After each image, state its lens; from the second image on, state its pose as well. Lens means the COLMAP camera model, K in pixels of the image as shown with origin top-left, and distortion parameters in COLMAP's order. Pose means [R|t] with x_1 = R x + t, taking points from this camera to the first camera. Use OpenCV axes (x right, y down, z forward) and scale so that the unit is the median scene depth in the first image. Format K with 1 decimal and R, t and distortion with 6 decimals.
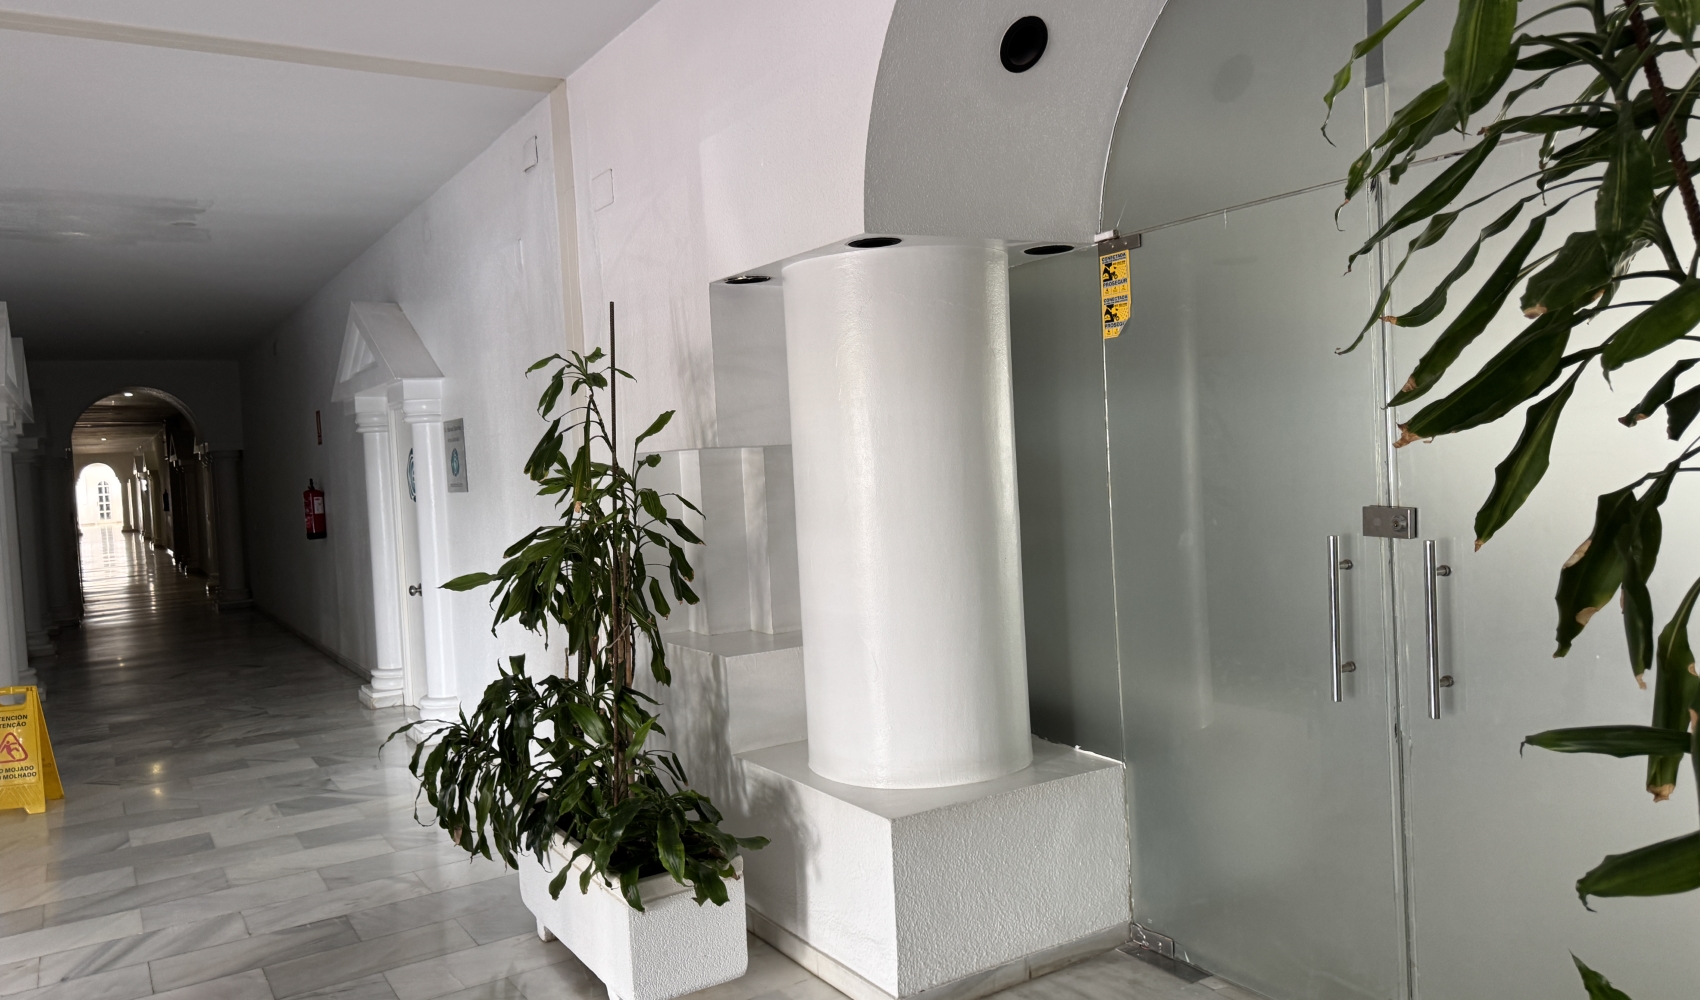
lens RADIAL K [[1196.0, 0, 850.0], [0, 1196.0, 500.0], [0, 0, 1]] dist [0.097139, 0.000692]
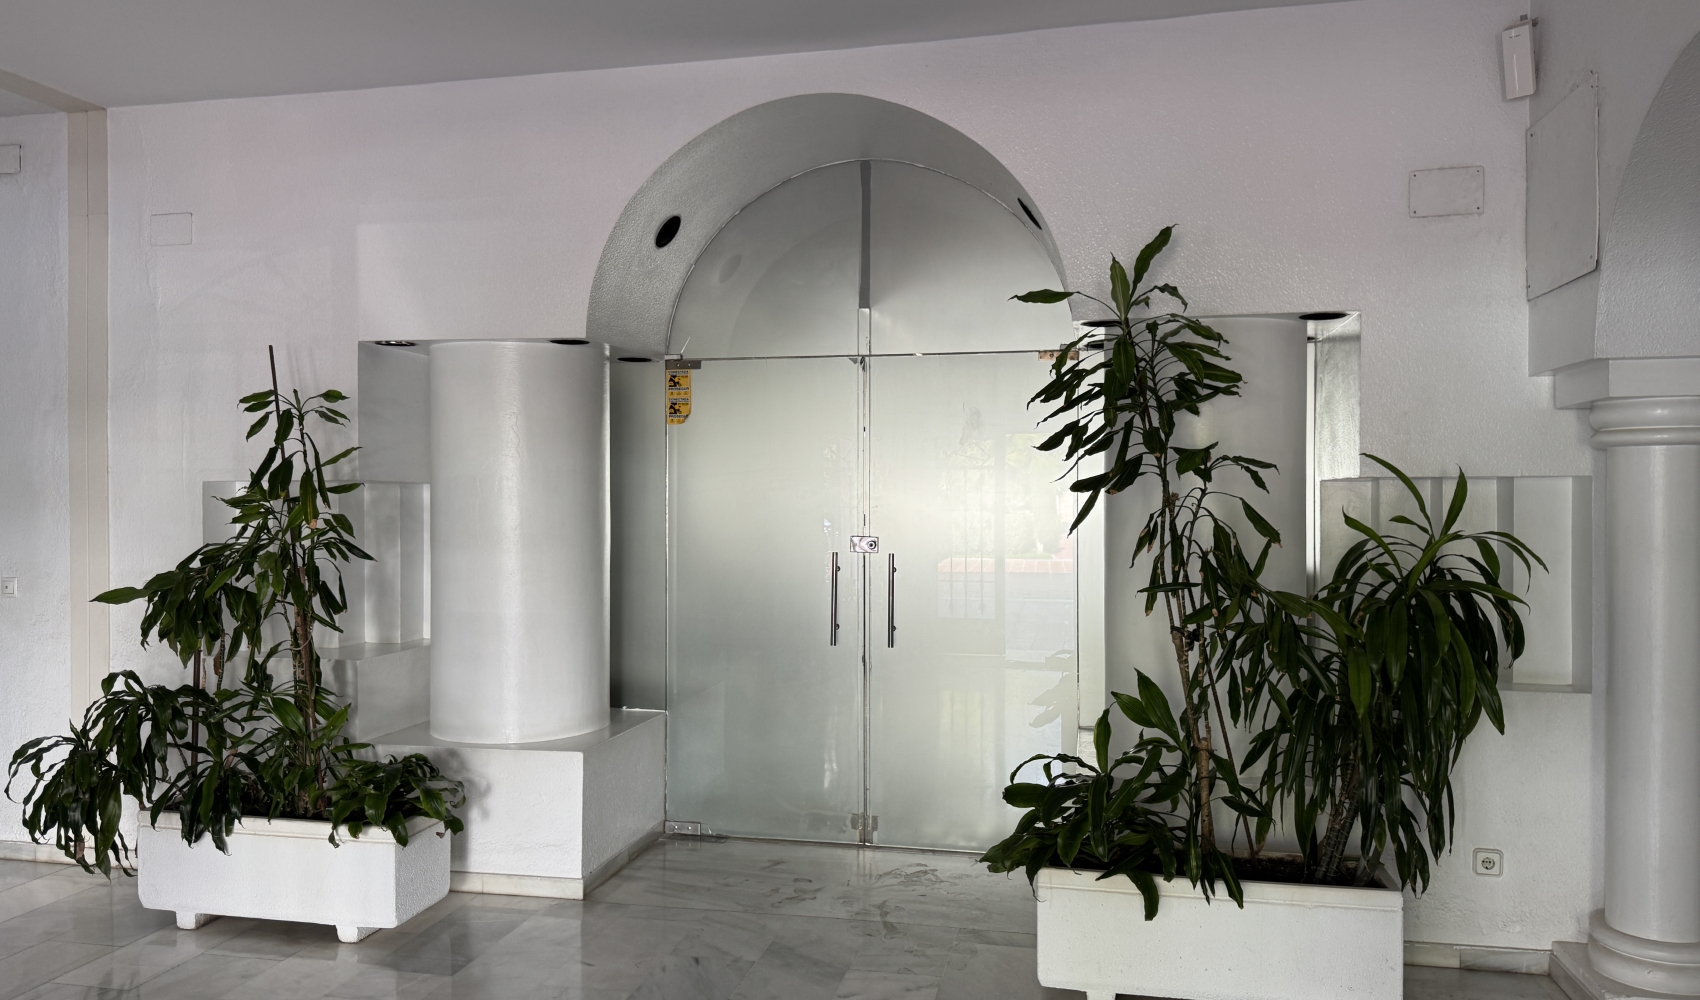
lens RADIAL K [[1187.5, 0, 857.3], [0, 1187.5, 521.5], [0, 0, 1]] dist [0.094584, -0.108418]
pose [[0.698063, 0.037545, 0.715052, -0.652540], [-0.007686, 0.998960, -0.044949, 0.048693], [-0.715995, 0.025881, 0.697625, -0.185440]]
